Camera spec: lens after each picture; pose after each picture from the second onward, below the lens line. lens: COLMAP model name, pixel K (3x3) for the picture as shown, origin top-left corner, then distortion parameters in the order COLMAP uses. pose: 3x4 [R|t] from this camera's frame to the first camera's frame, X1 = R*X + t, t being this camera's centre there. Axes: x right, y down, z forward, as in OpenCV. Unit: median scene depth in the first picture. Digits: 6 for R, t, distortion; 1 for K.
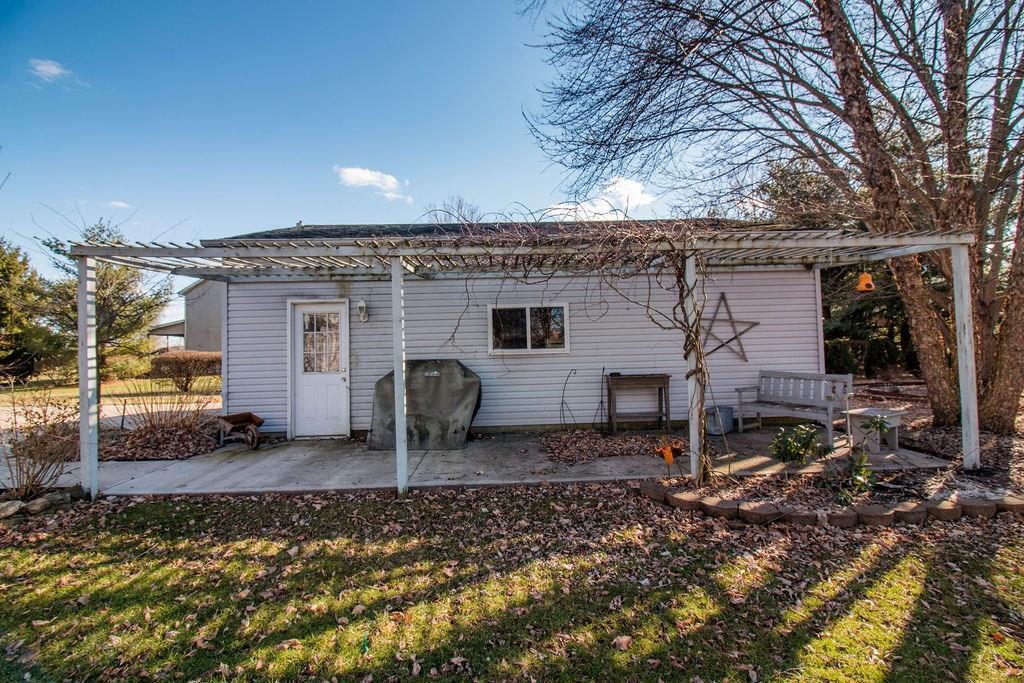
lens RADIAL K [[465.8, 0, 514.2], [0, 465.8, 336.3], [0, 0, 1]] dist [-0.013338, -0.001142]
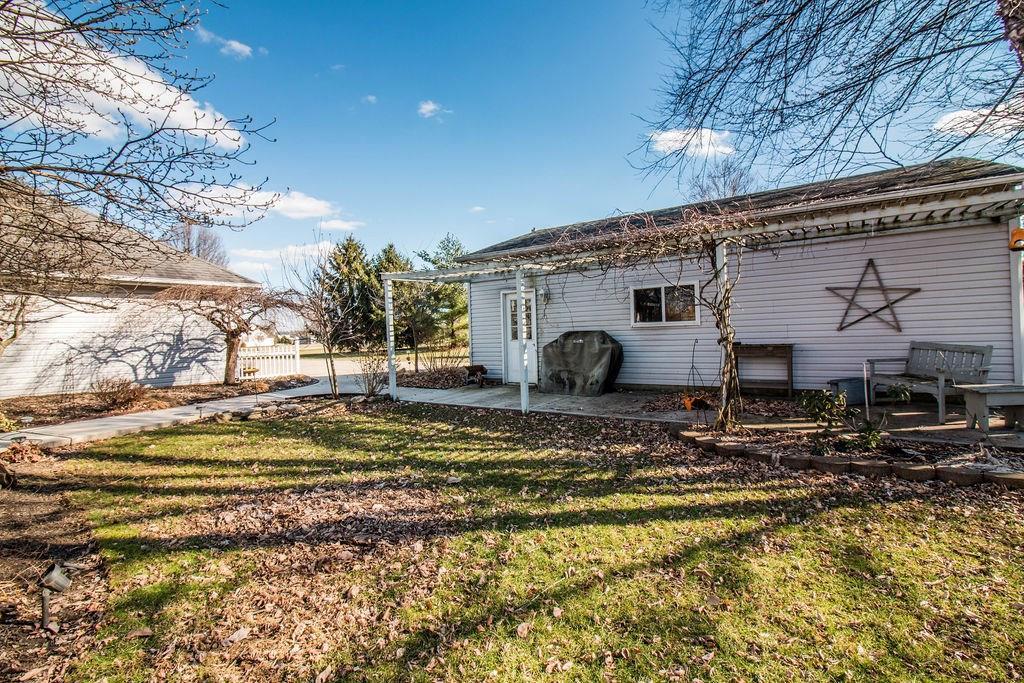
lens RADIAL K [[465.8, 0, 514.2], [0, 465.8, 336.3], [0, 0, 1]] dist [-0.013338, -0.001142]
pose [[0.807620, 0.003069, -0.589695, 0.428814], [0.030747, 0.998407, 0.047306, -0.004002], [0.588901, -0.056337, 0.806240, -0.191944]]
